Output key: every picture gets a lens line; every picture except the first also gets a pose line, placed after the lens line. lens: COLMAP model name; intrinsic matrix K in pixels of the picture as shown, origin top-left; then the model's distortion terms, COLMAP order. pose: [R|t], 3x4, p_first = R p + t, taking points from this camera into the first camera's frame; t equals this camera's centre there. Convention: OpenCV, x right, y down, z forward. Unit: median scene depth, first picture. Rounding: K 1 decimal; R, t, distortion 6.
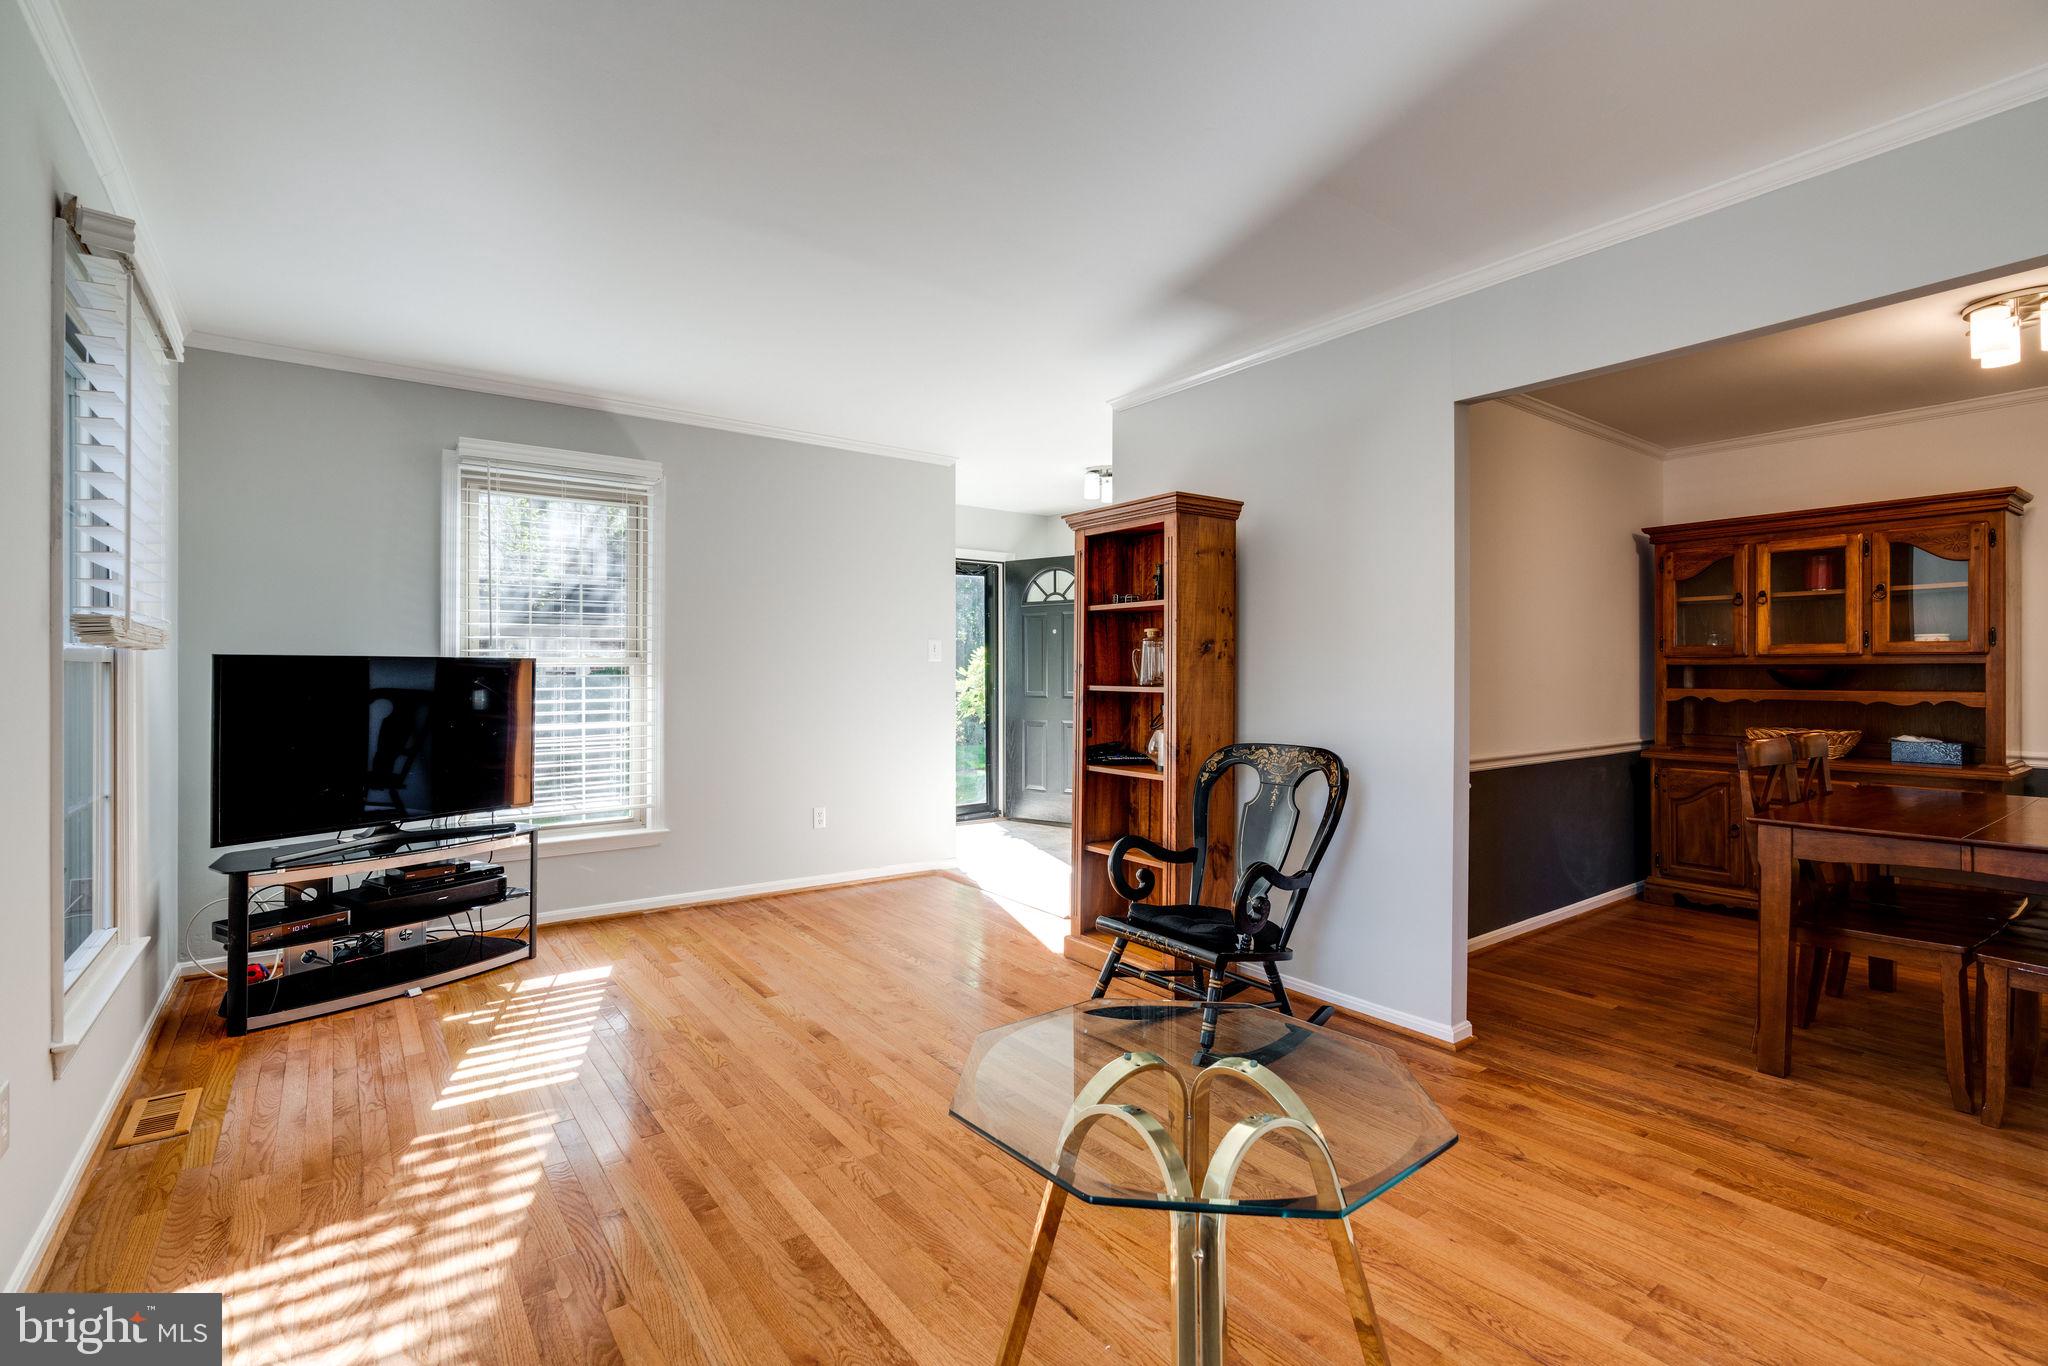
lens RADIAL K [[931.8, 0, 1011.1], [0, 931.8, 660.9], [0, 0, 1]] dist [-0.002969, -0.000018]
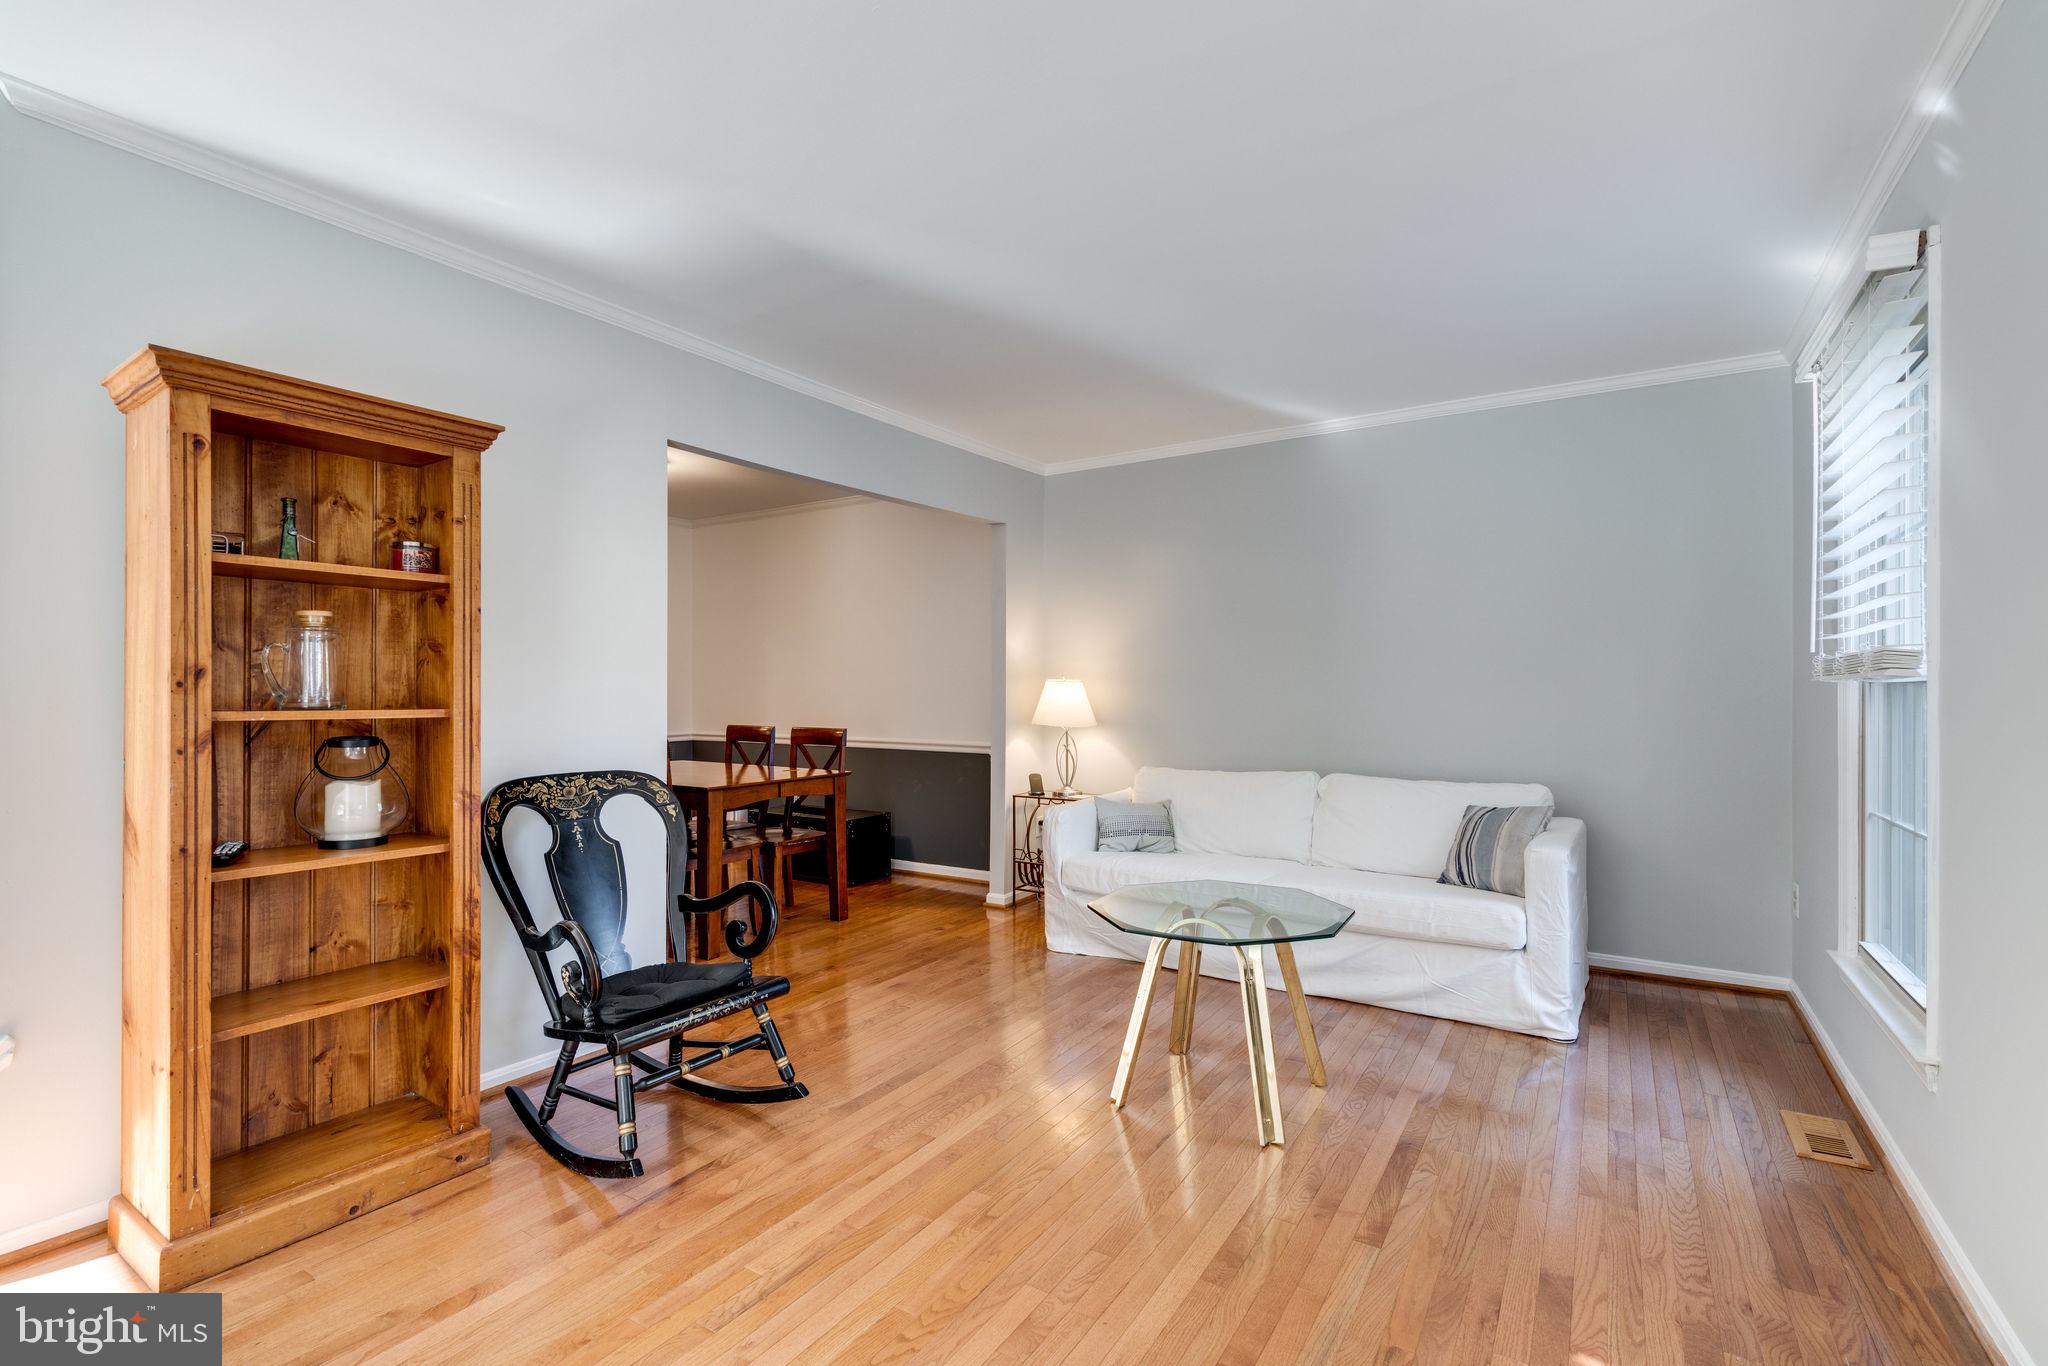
lens RADIAL K [[915.4, 0, 1024.0], [0, 915.4, 683.0], [0, 0, 1]] dist [0.001826, 0.000350]
pose [[-0.360584, 0.005336, 0.932711, -0.894788], [-0.015783, 0.999806, -0.011821, 0.016542], [-0.932593, -0.018983, -0.360430, 1.310755]]
